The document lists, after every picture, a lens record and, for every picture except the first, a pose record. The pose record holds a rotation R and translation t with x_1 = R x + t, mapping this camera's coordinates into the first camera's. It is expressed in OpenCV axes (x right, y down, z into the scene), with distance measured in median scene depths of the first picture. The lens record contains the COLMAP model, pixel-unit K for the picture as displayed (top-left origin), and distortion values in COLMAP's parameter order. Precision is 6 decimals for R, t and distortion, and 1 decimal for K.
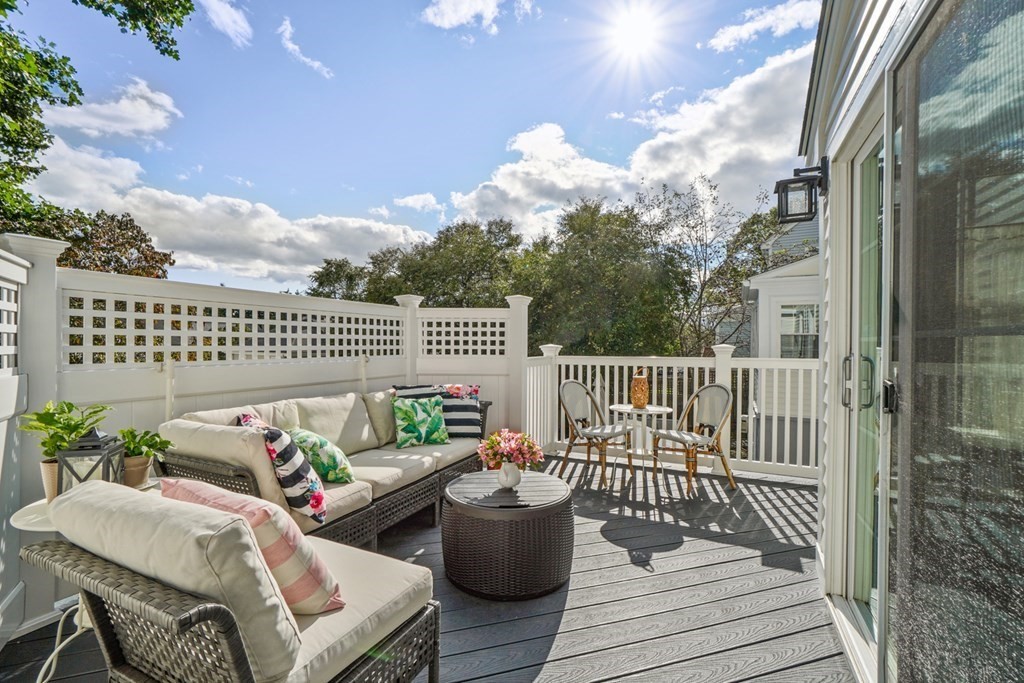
lens RADIAL K [[447.7, 0, 516.6], [0, 447.7, 346.4], [0, 0, 1]] dist [-0.011949, 0.000366]
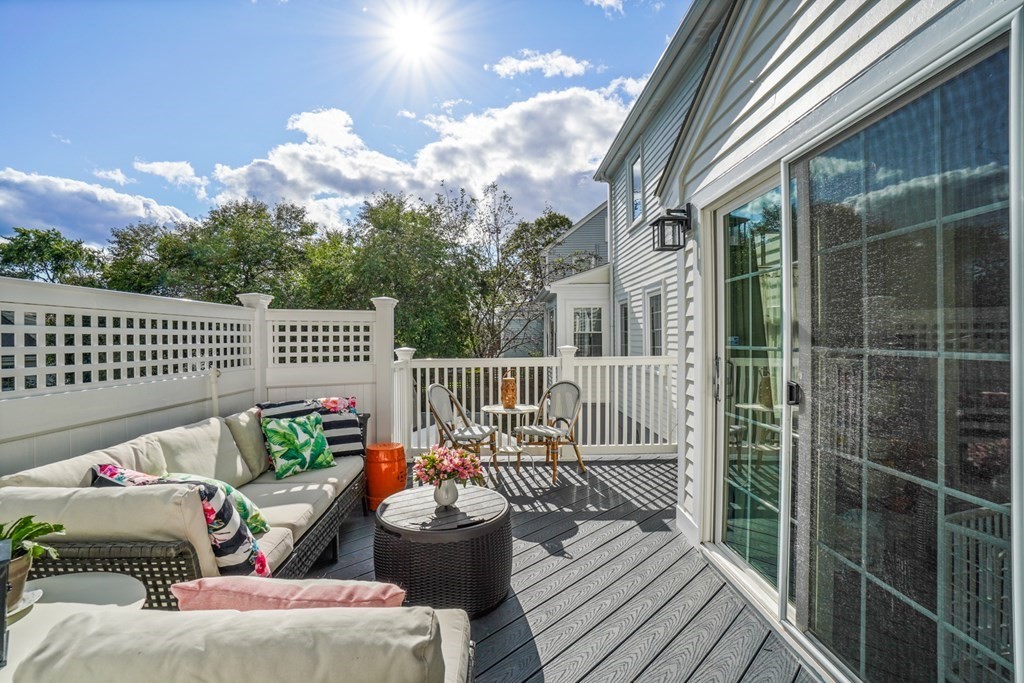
lens RADIAL K [[450.0, 0, 515.0], [0, 450.0, 337.1], [0, 0, 1]] dist [-0.065215, 0.027680]
pose [[0.894814, -0.008470, 0.446359, -0.164294], [0.013645, 0.999872, -0.008381, -0.018192], [-0.446231, 0.013590, 0.894815, 0.038491]]
